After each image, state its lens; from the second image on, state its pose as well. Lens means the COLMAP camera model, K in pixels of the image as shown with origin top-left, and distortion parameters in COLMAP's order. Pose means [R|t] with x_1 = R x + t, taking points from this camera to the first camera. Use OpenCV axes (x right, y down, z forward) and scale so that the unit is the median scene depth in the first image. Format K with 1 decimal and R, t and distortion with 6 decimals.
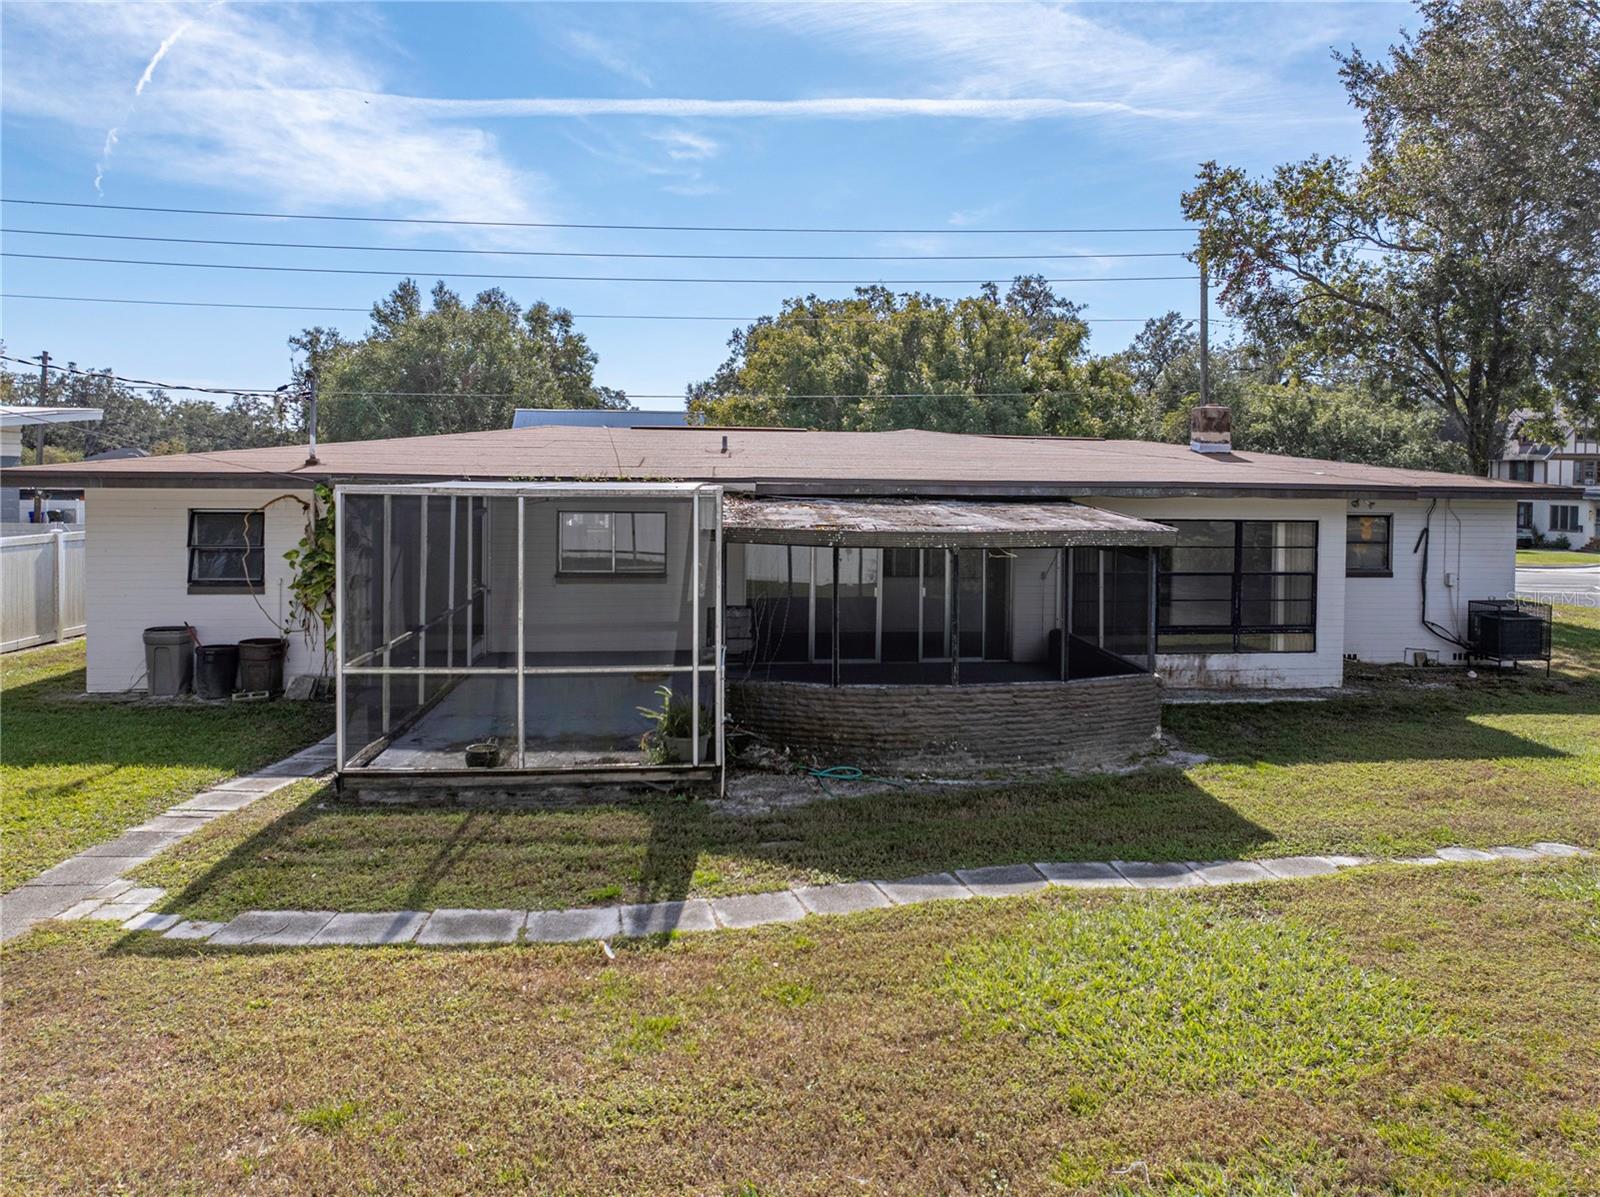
lens RADIAL K [[1122.0, 0, 873.3], [0, 1122.0, 520.0], [0, 0, 1]] dist [-0.004085, -0.003846]
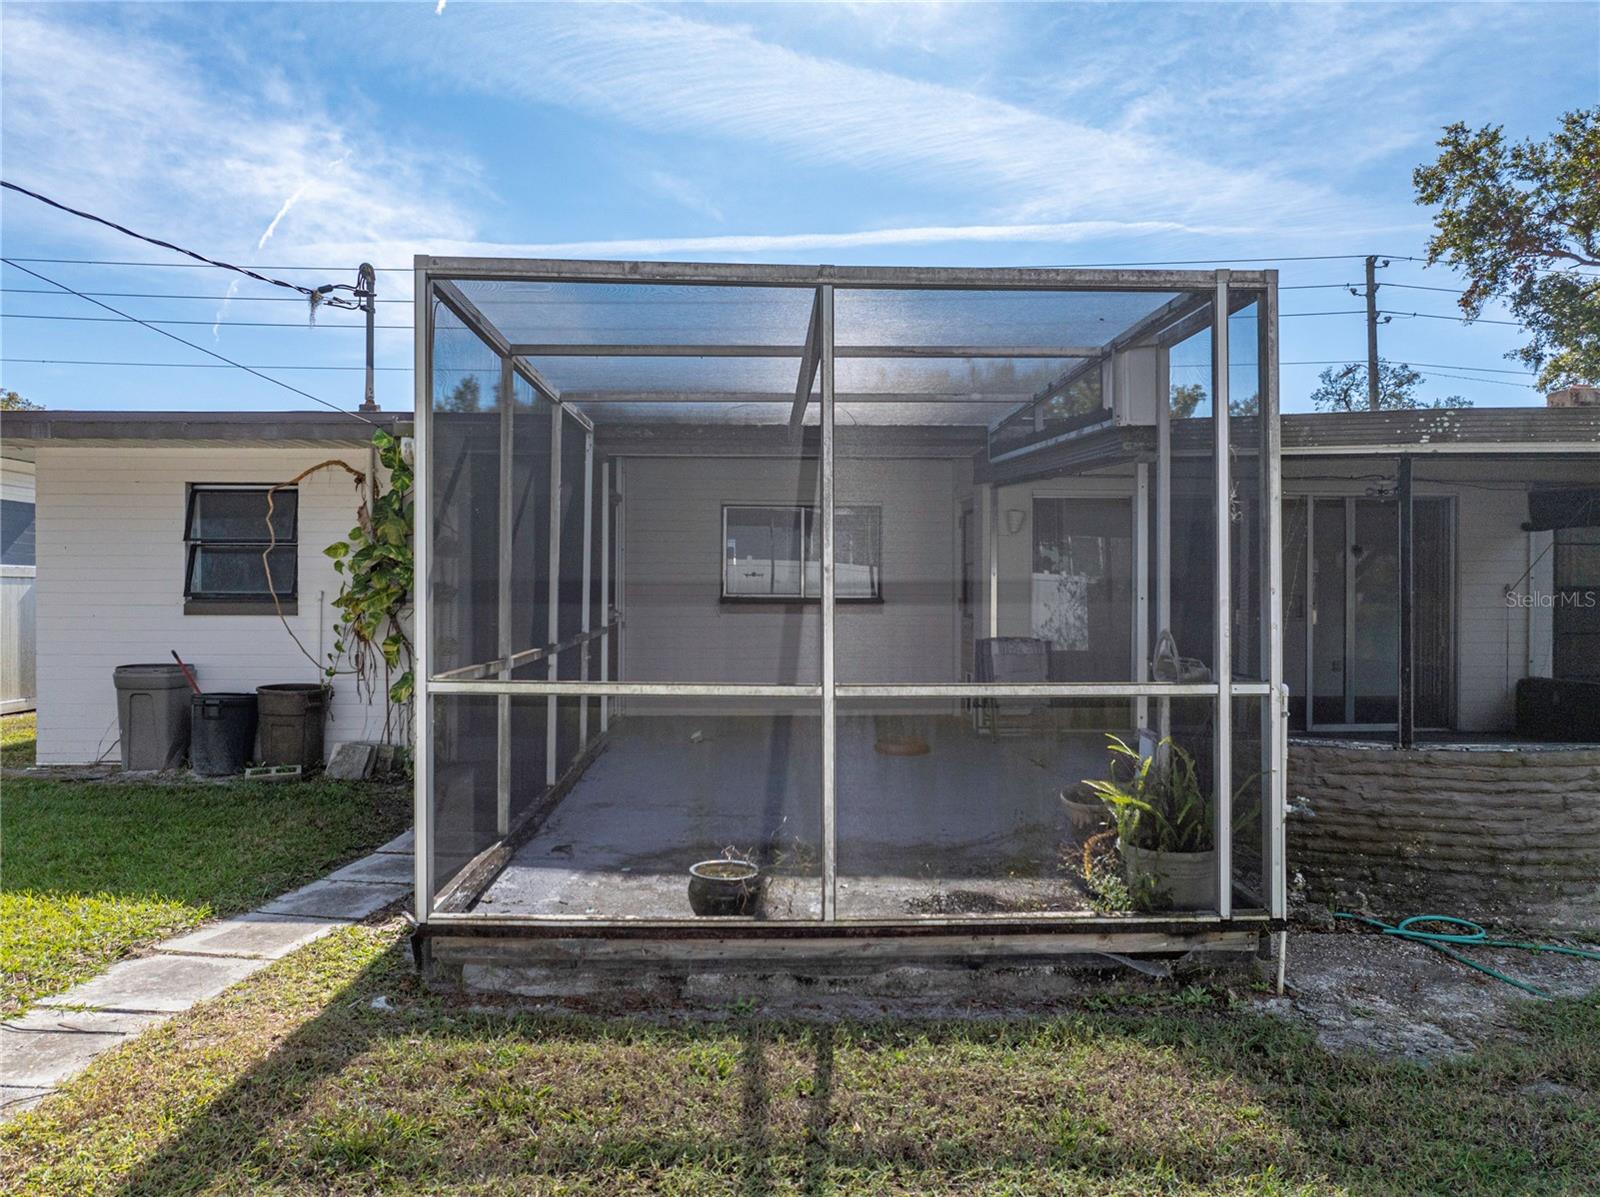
lens RADIAL K [[1132.0, 0, 800.0], [0, 1132.0, 598.5], [0, 0, 1]] dist [-0.035006, 0.029425]
pose [[0.994674, -0.008919, -0.102683, -0.247424], [0.006307, 0.999649, -0.025742, 0.097567], [0.102876, 0.024958, 0.994381, 0.503457]]
